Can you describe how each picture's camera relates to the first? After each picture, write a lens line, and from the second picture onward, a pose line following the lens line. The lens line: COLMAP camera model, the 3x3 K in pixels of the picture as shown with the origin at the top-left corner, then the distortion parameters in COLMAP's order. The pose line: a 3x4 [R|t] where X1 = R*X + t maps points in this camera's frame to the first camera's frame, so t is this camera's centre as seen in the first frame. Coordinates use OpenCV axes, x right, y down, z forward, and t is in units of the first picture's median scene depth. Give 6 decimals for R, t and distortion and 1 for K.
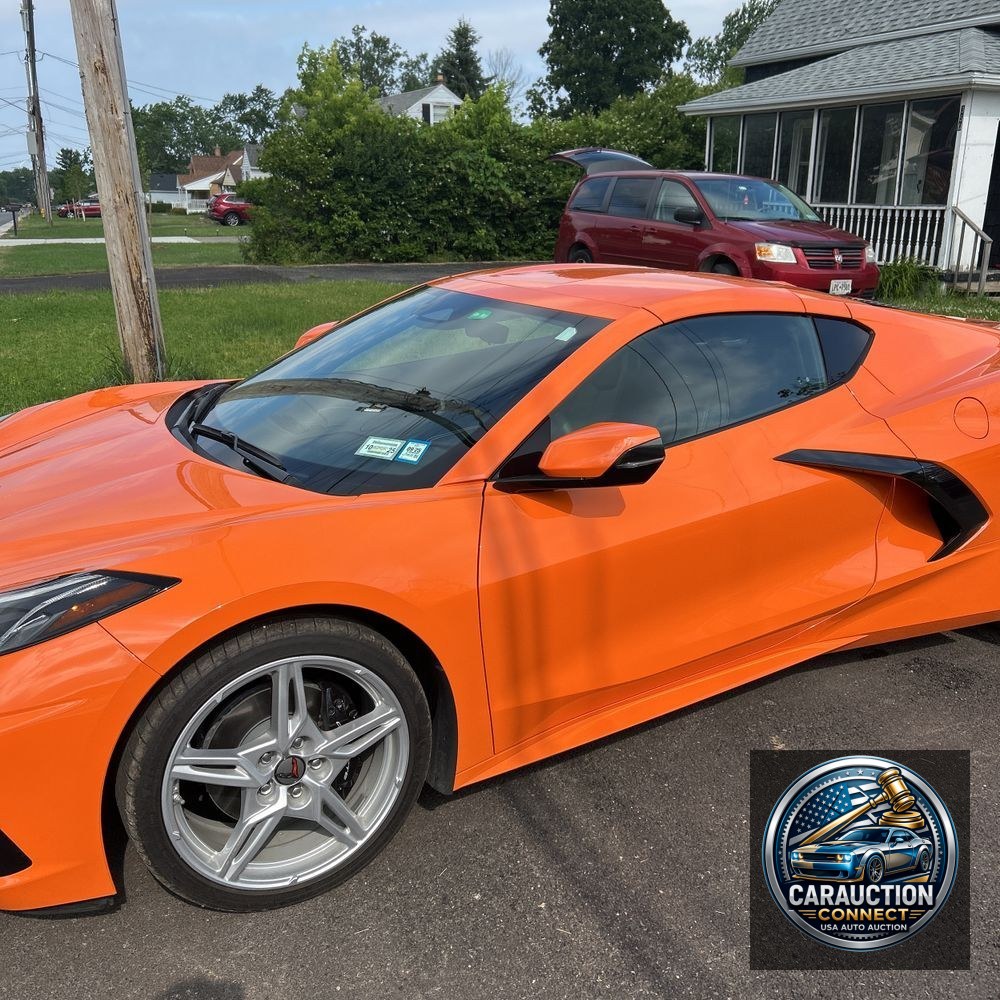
lens RADIAL K [[999.1, 0, 491.5], [0, 999.1, 490.8], [0, 0, 1]] dist [0.012786, -0.011491]
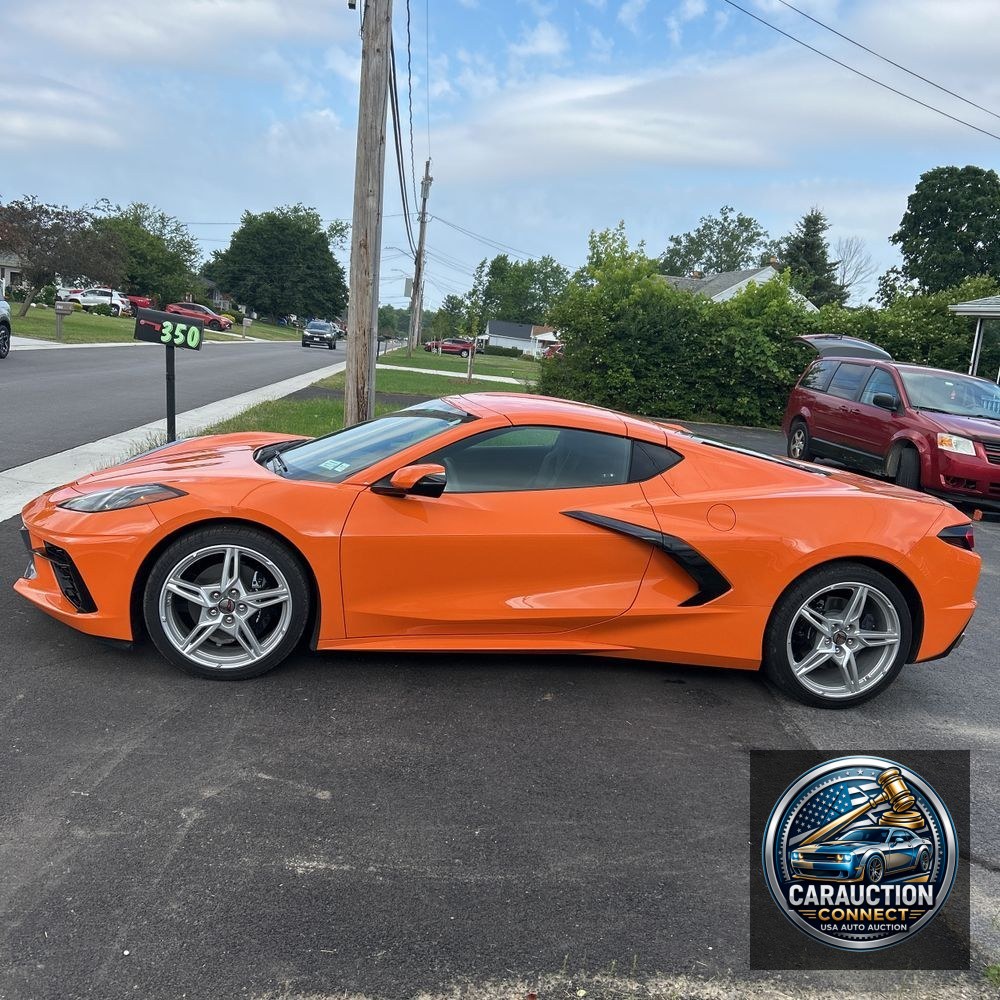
lens RADIAL K [[968.3, 0, 494.7], [0, 968.3, 499.3], [0, 0, 1]] dist [0.100103, -0.235912]
pose [[0.941206, 0.149889, -0.302762, 0.076718], [-0.190980, 0.975314, -0.110855, 0.016829], [0.278672, 0.162158, 0.946597, -0.064133]]
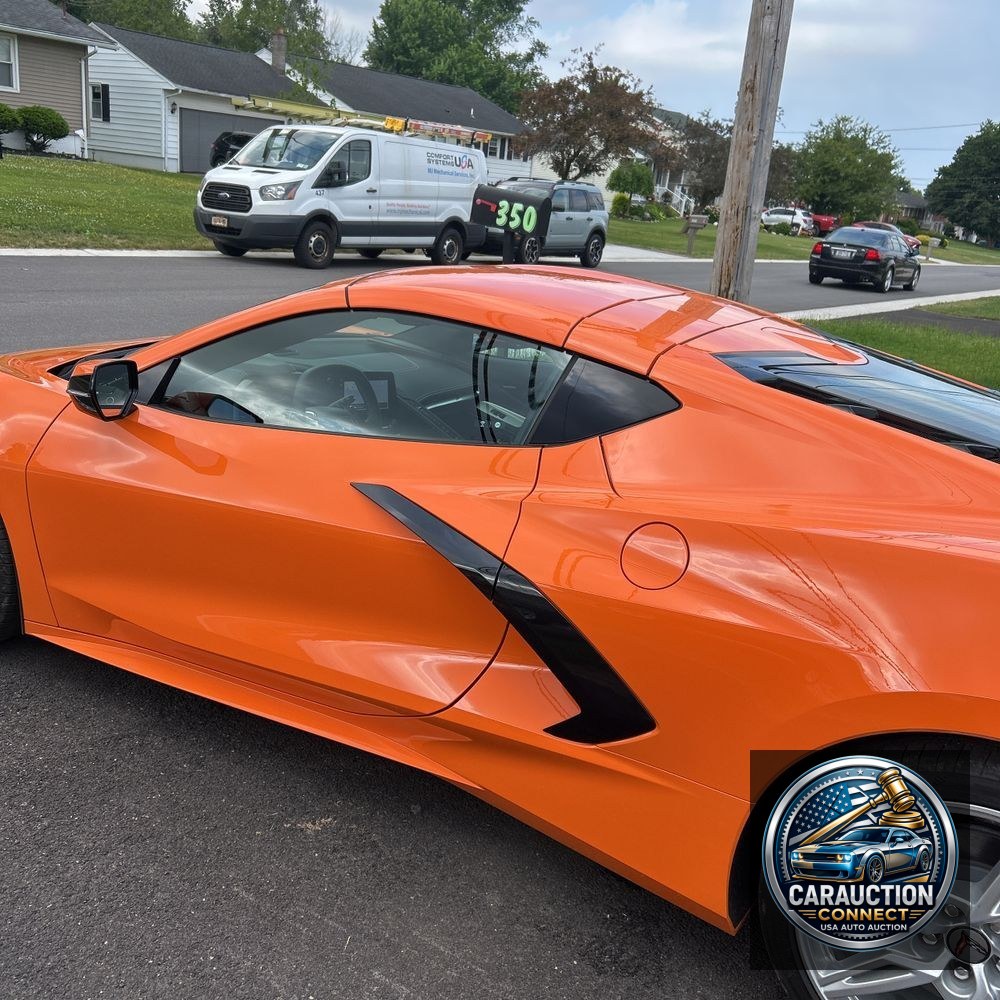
lens RADIAL K [[999.1, 0, 491.5], [0, 999.1, 490.8], [0, 0, 1]] dist [0.012786, -0.011491]
pose [[0.536664, 0.296279, -0.790070, 0.115852], [-0.331432, 0.935091, 0.125533, -0.019524], [0.775980, 0.194485, 0.600025, 0.068530]]
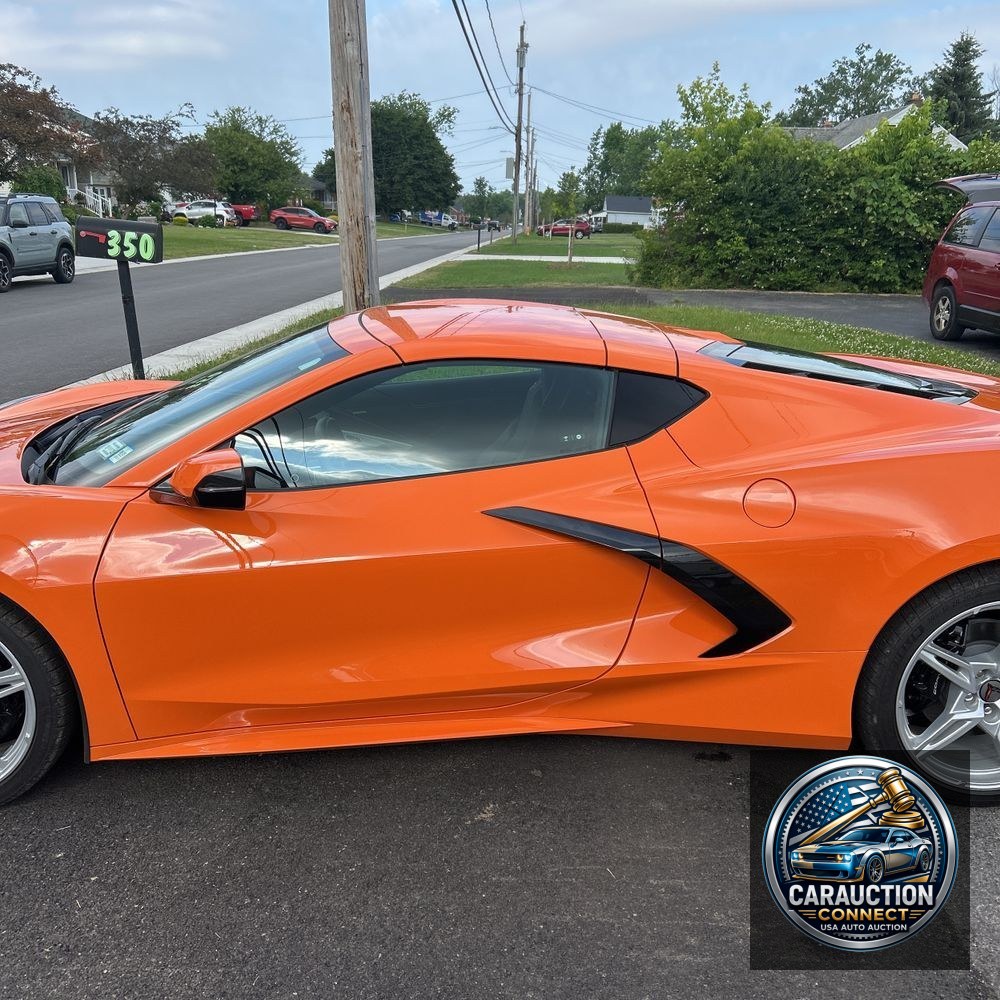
lens RADIAL K [[994.0, 0, 500.0], [0, 994.0, 500.0], [0, 0, 1]] dist [-0.003078, 0.028164]
pose [[0.905306, 0.134008, -0.403066, 0.078609], [-0.138400, 0.990206, 0.018362, -0.007253], [0.401579, 0.039161, 0.914987, 0.015716]]
